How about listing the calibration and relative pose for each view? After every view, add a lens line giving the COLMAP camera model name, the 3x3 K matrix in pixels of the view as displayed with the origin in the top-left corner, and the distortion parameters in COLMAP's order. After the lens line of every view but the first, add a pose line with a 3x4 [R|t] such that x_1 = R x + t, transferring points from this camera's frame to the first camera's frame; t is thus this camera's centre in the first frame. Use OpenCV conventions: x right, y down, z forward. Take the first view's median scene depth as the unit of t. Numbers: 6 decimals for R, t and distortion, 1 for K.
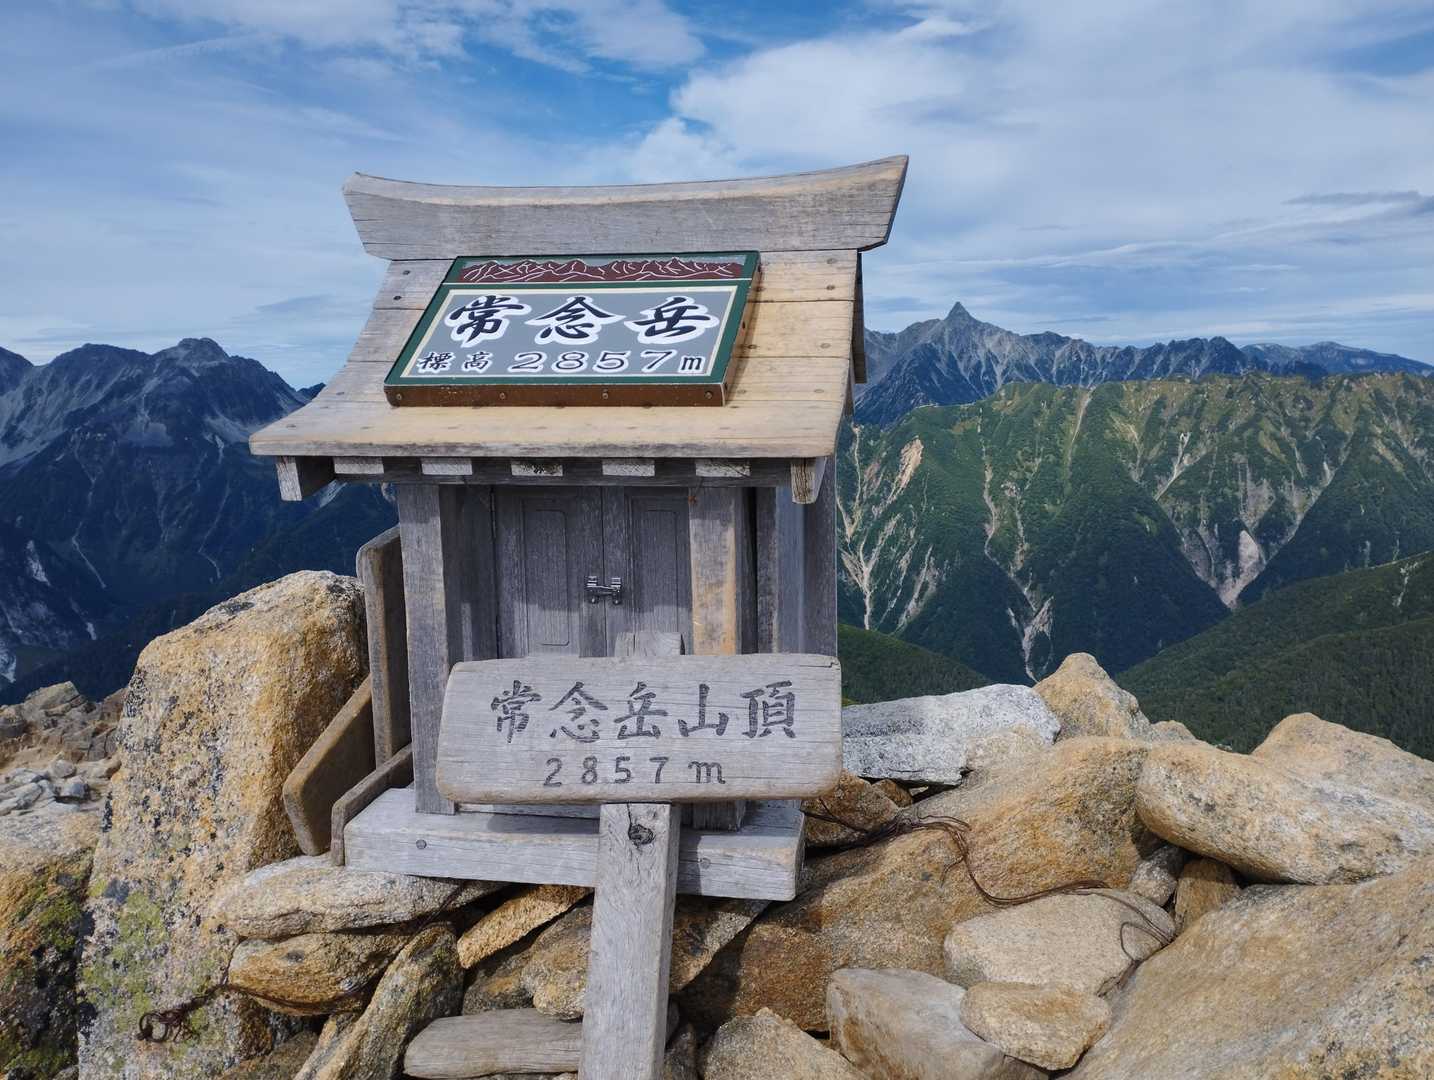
lens RADIAL K [[1157.8, 0, 728.6], [0, 1157.8, 543.3], [0, 0, 1]] dist [0.087916, -0.104167]
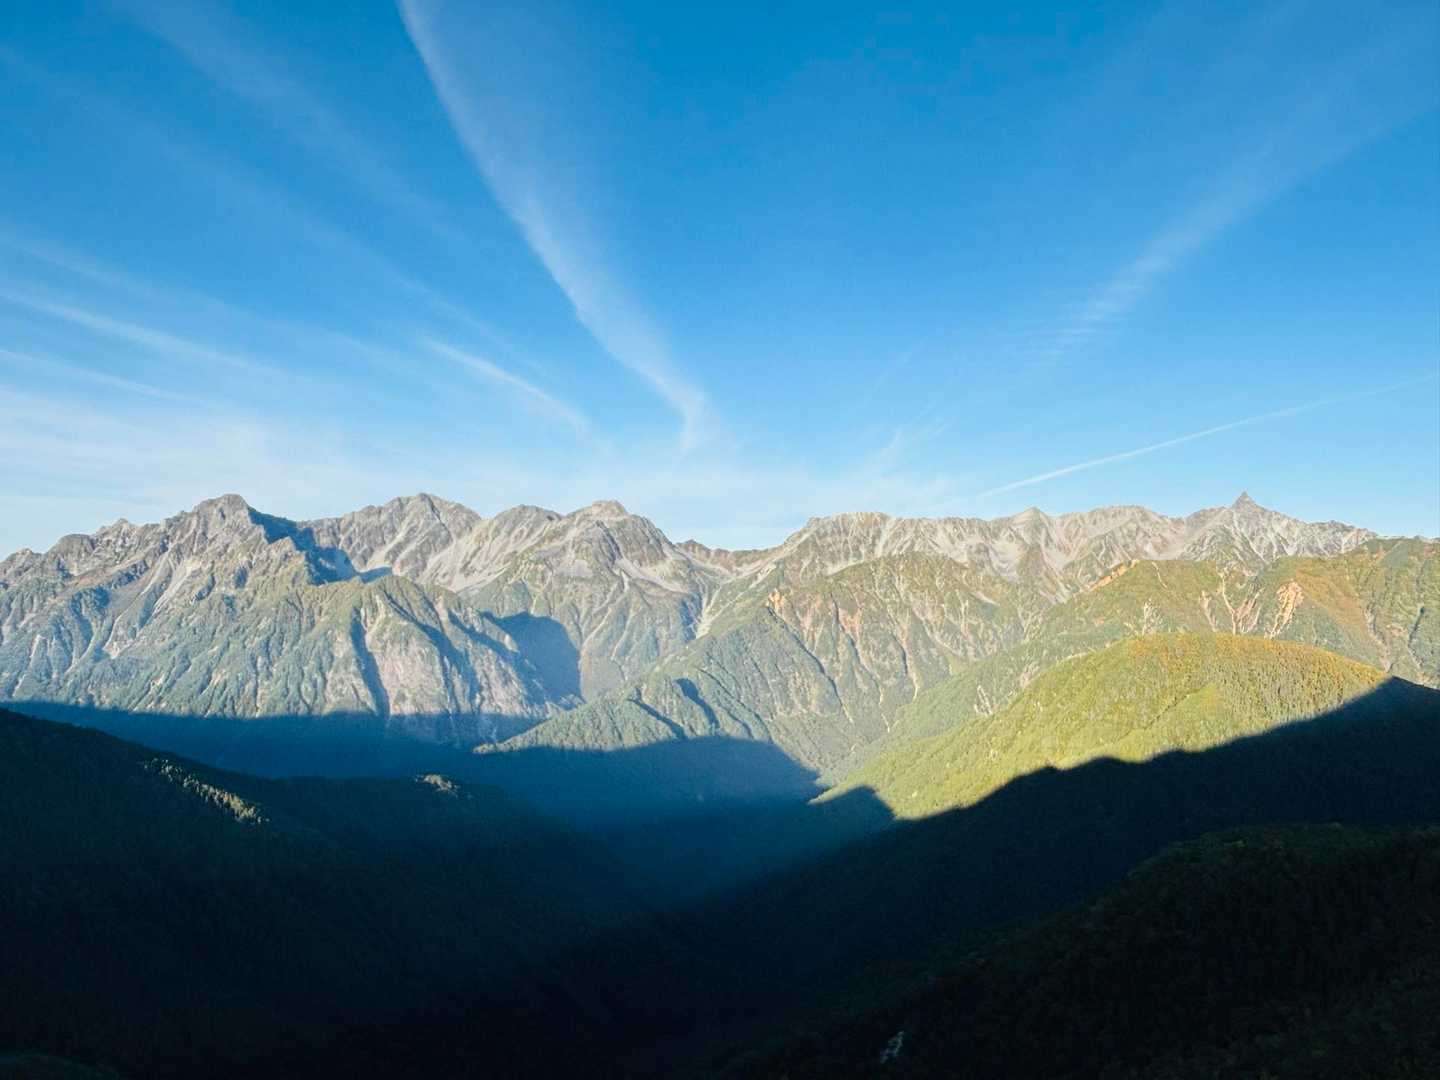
lens RADIAL K [[978.3, 0, 727.6], [0, 978.3, 539.8], [0, 0, 1]] dist [0.068397, -0.128482]
pose [[0.978037, 0.039093, -0.204733, -0.104912], [-0.075523, 0.981973, -0.173280, 0.045075], [0.194268, 0.184936, 0.963358, 0.002147]]
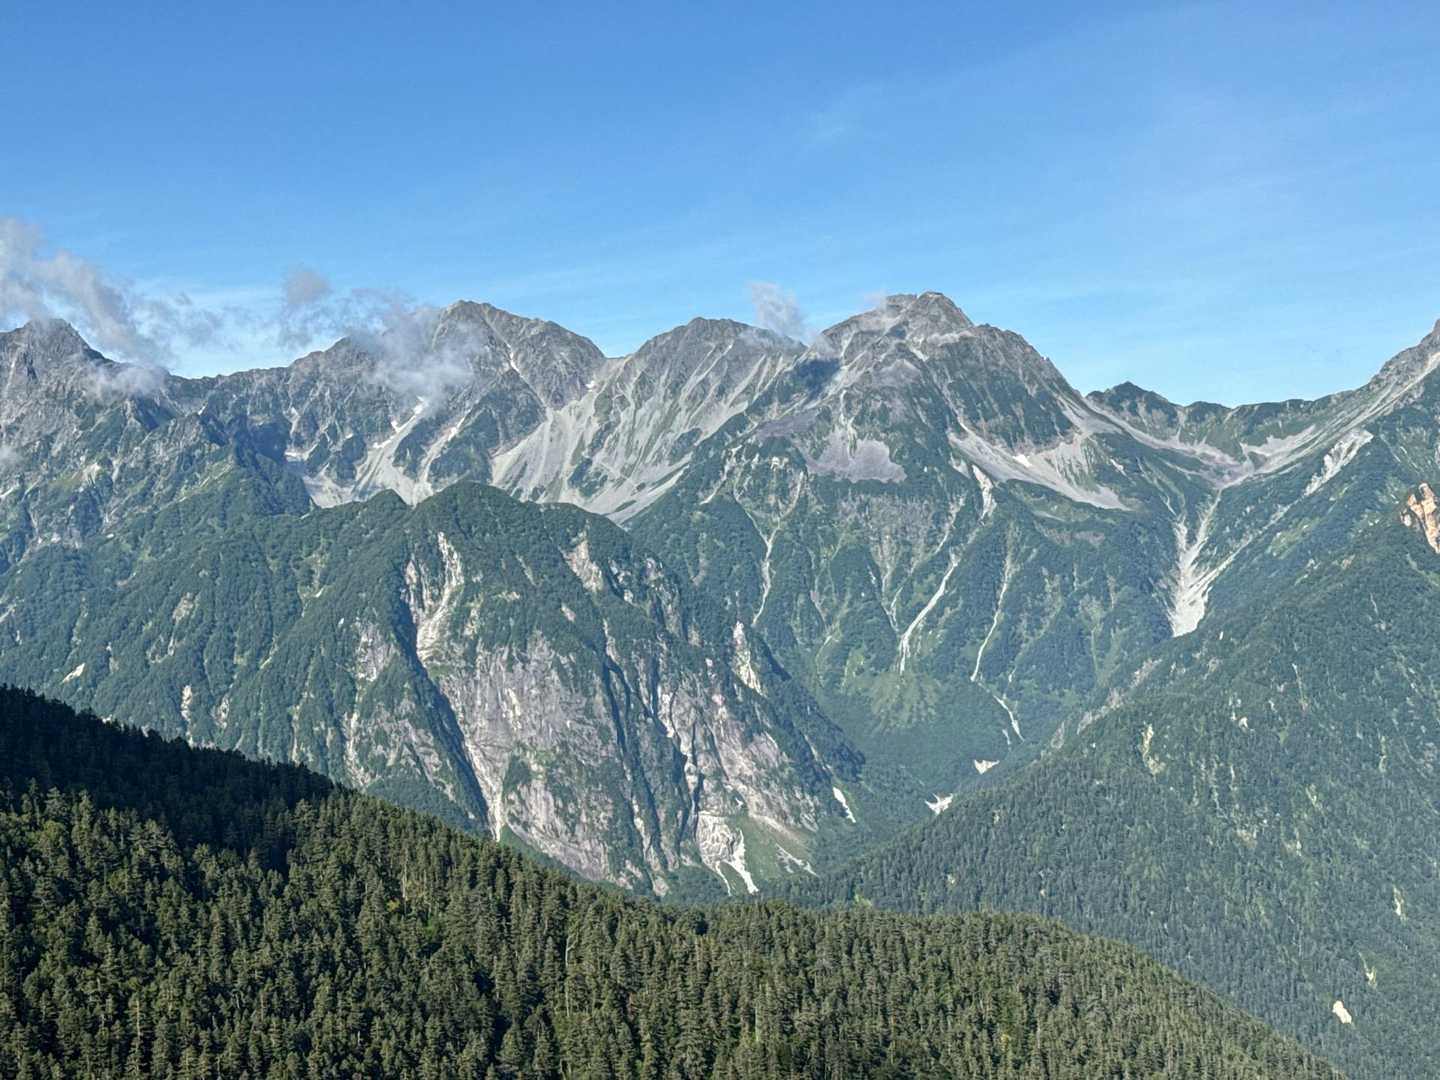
lens RADIAL K [[2344.9, 0, 729.0], [0, 2344.9, 540.9], [0, 0, 1]] dist [0.150509, 0.039274]
pose [[0.937063, 0.015669, -0.348809, -0.169128], [-0.058480, 0.991924, -0.112544, 0.057003], [0.344229, 0.125859, 0.930412, 0.019725]]
